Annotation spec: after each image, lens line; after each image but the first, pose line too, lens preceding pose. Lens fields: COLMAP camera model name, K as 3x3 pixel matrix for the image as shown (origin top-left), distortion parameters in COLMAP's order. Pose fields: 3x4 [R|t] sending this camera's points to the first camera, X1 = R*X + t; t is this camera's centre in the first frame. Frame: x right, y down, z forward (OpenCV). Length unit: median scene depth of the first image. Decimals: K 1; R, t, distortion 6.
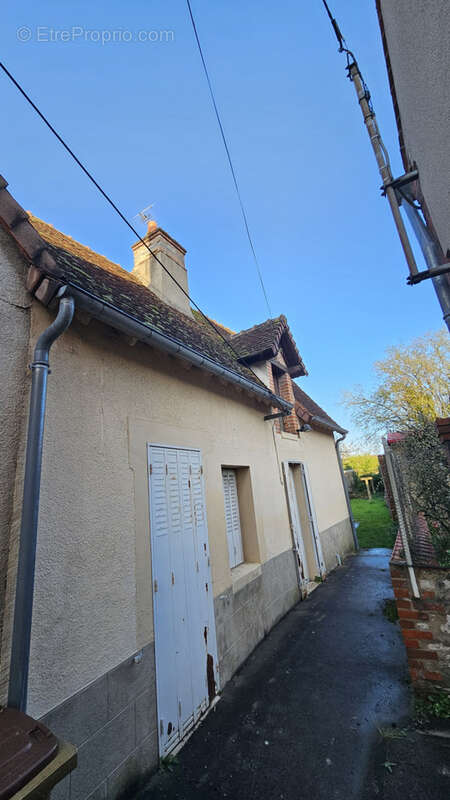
lens RADIAL K [[327.7, 0, 222.1], [0, 327.7, 397.3], [0, 0, 1]] dist [-0.001867, 0.000150]
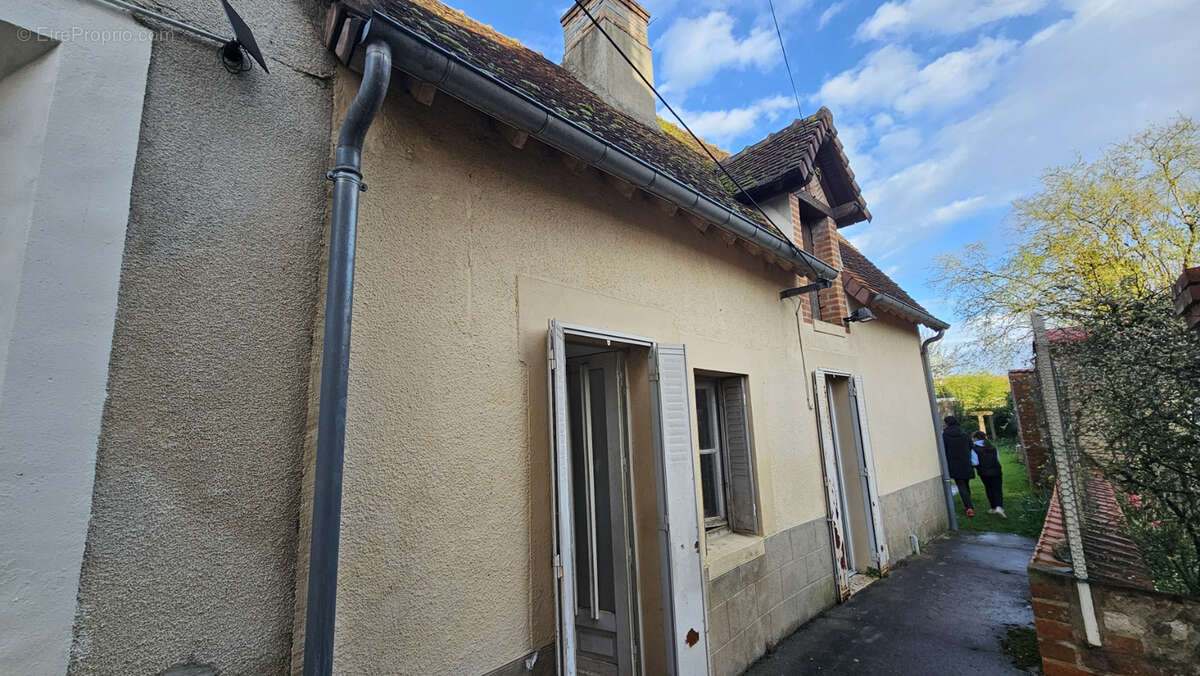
lens RADIAL K [[491.5, 0, 591.2], [0, 491.5, 340.4], [0, 0, 1]] dist [-0.001867, 0.000150]
pose [[0.965396, 0.011969, -0.260512, 0.058859], [0.019393, 0.992885, 0.117485, 0.062209], [0.260065, -0.118472, 0.958296, 0.150311]]
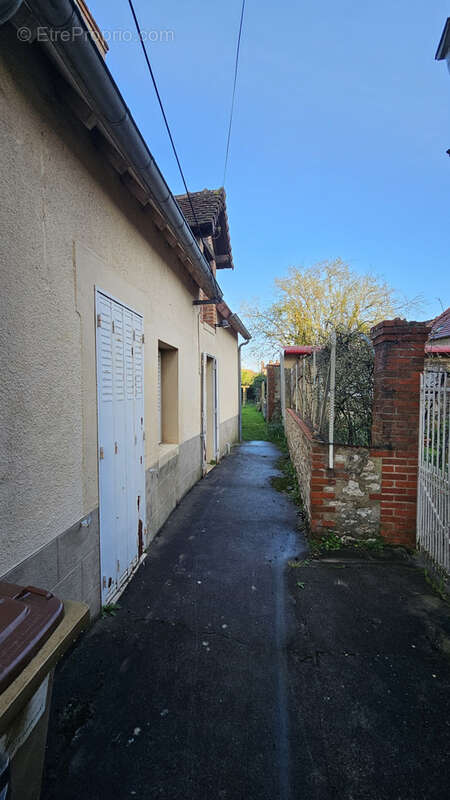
lens RADIAL K [[327.7, 0, 222.6], [0, 327.7, 398.0], [0, 0, 1]] dist [-0.001867, 0.000150]
pose [[0.927566, 0.082783, 0.364374, -0.183456], [-0.183841, 0.950066, 0.252146, 0.122742], [-0.325305, -0.300869, 0.896468, 0.121852]]
